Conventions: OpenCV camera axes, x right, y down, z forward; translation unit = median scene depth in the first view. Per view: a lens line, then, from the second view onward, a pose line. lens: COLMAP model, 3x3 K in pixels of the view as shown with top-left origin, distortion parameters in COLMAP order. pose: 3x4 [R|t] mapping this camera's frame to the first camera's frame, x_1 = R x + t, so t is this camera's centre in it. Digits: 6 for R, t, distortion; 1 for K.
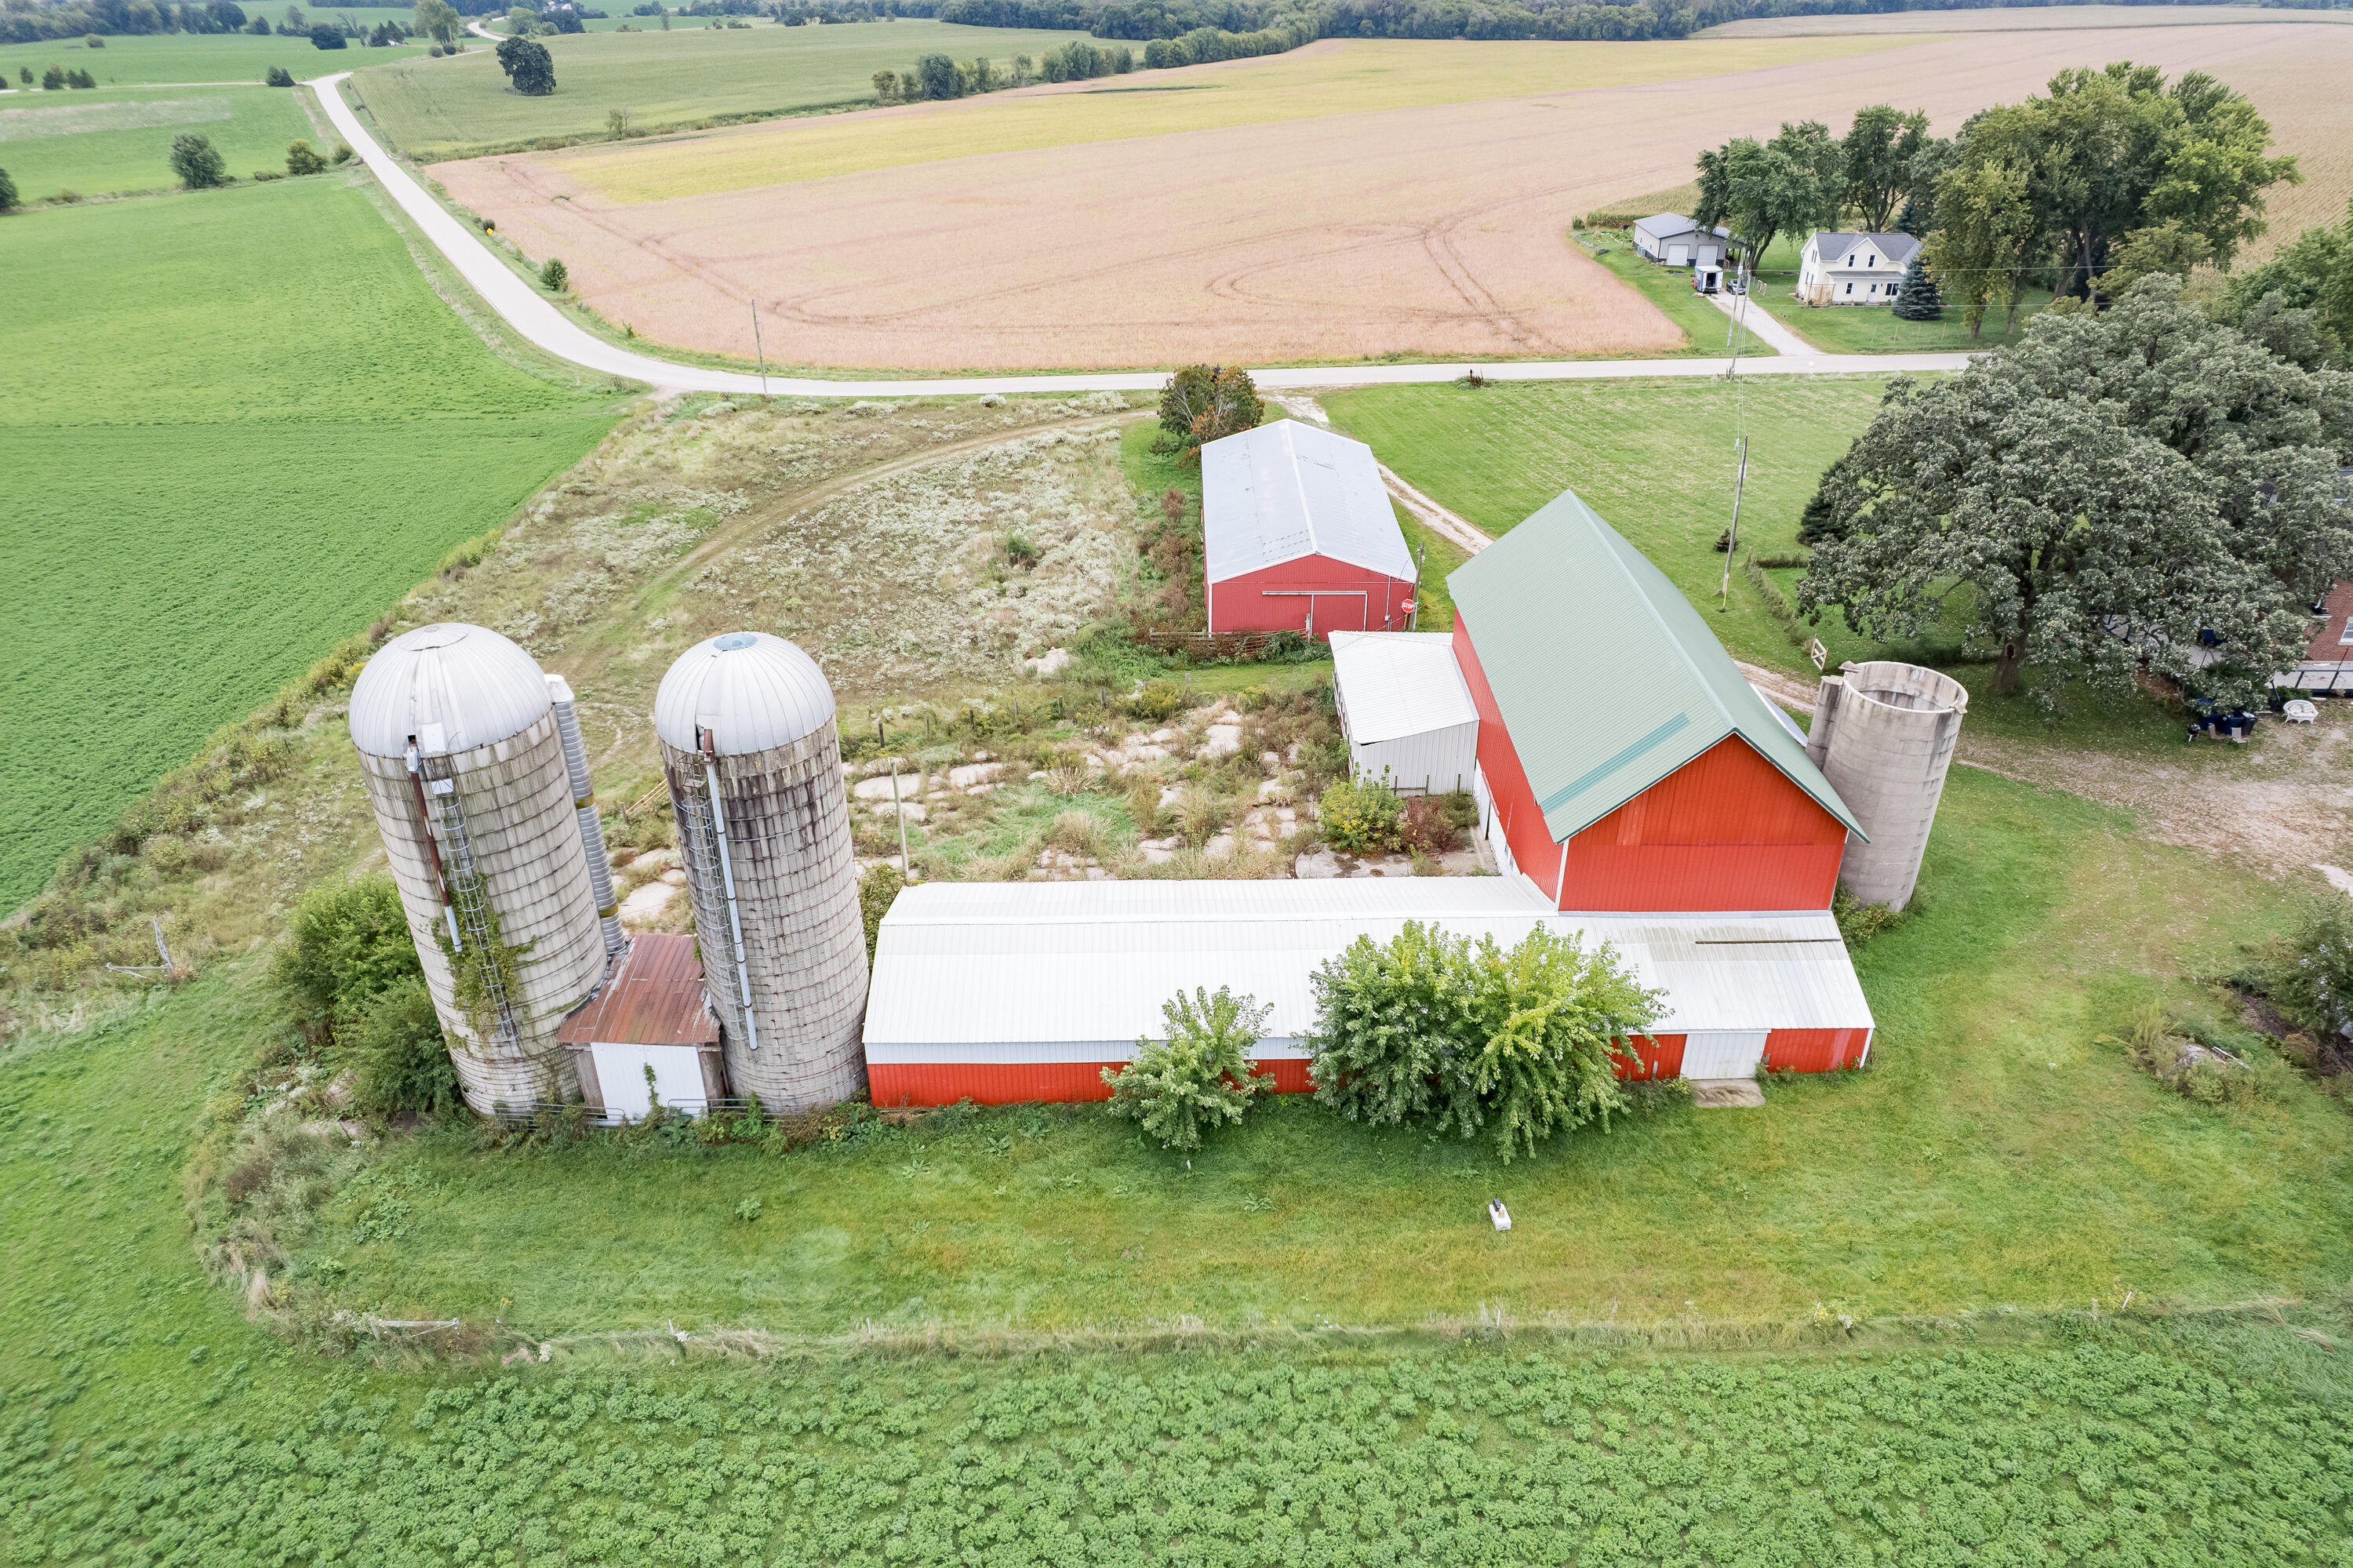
lens RADIAL K [[1506.8, 0, 1159.4], [0, 1506.8, 775.9], [0, 0, 1]] dist [-0.069178, 0.057886]
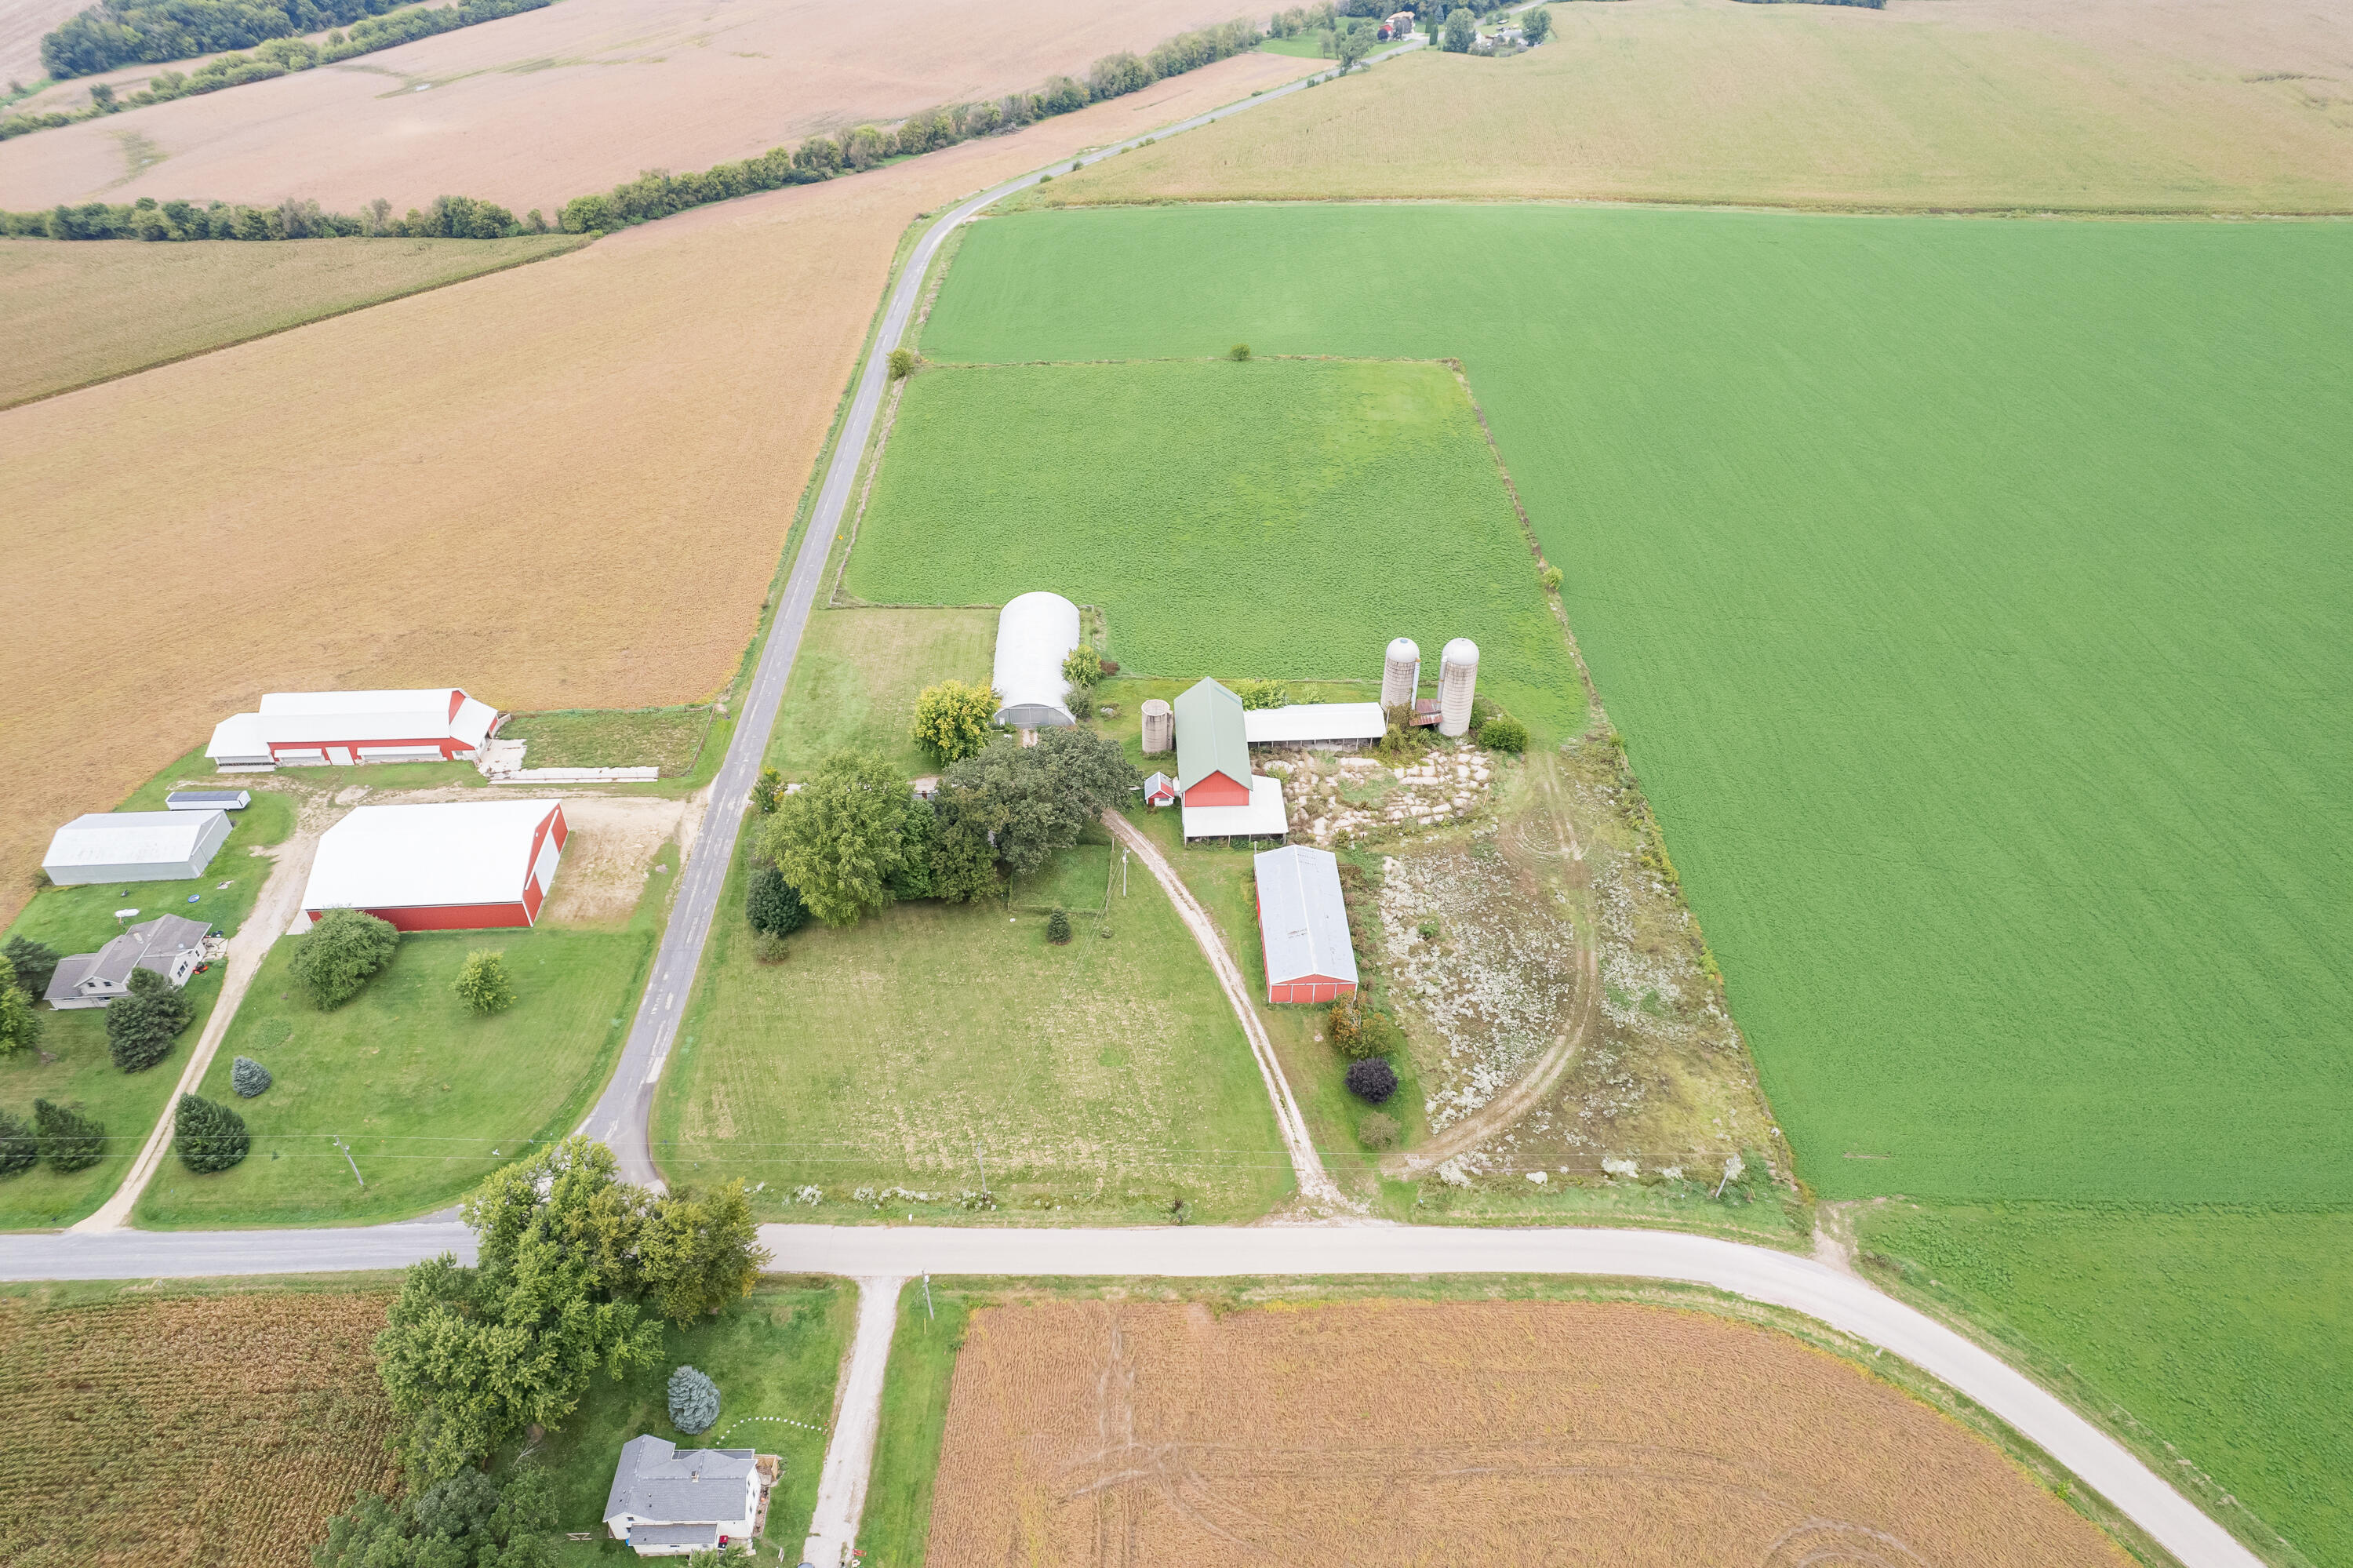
lens RADIAL K [[1506.8, 0, 1175.2], [0, 1506.8, 790.8], [0, 0, 1]] dist [-0.069178, 0.057886]
pose [[-0.998706, 0.035003, -0.036881, 0.526981], [-0.020593, 0.384751, 0.922791, -3.371574], [0.046491, 0.922356, -0.383533, 2.461908]]
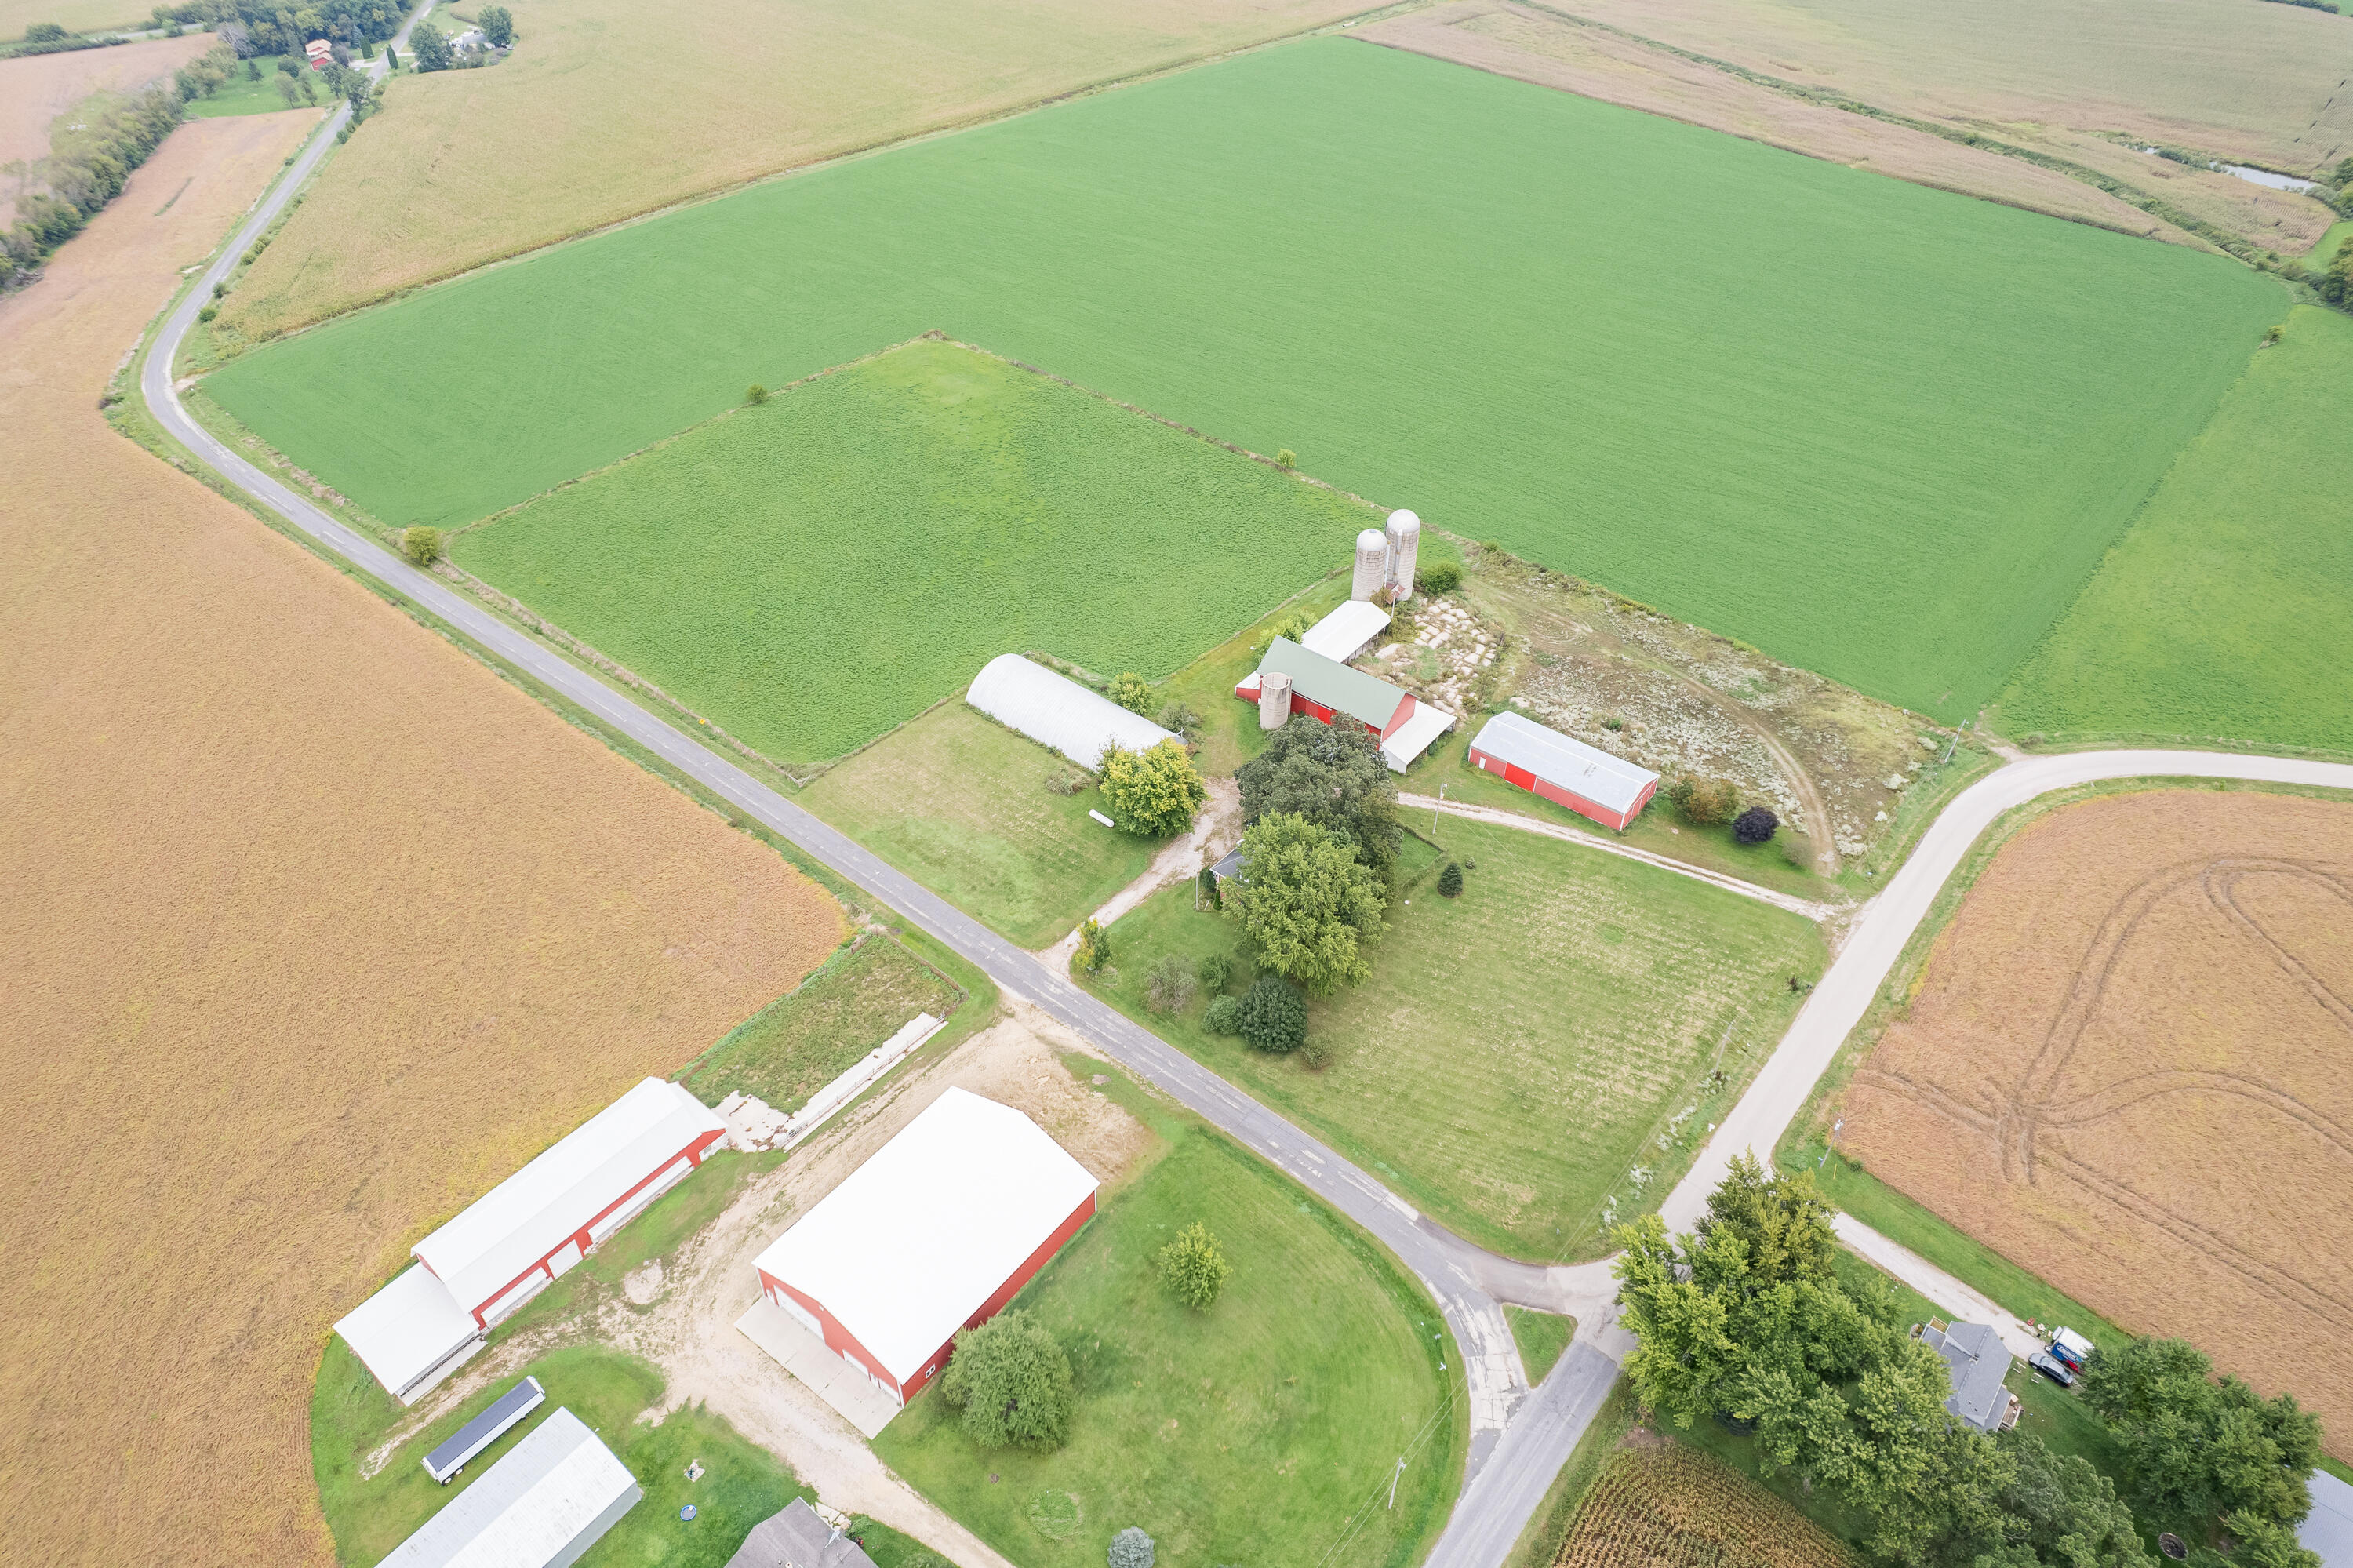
lens RADIAL K [[1506.8, 0, 1157.0], [0, 1506.8, 801.8], [0, 0, 1]] dist [-0.069178, 0.057886]
pose [[-0.626639, 0.500484, -0.597360, 2.937131], [-0.374819, 0.478486, 0.794079, -2.695920], [0.683253, 0.721503, -0.112247, 1.282631]]
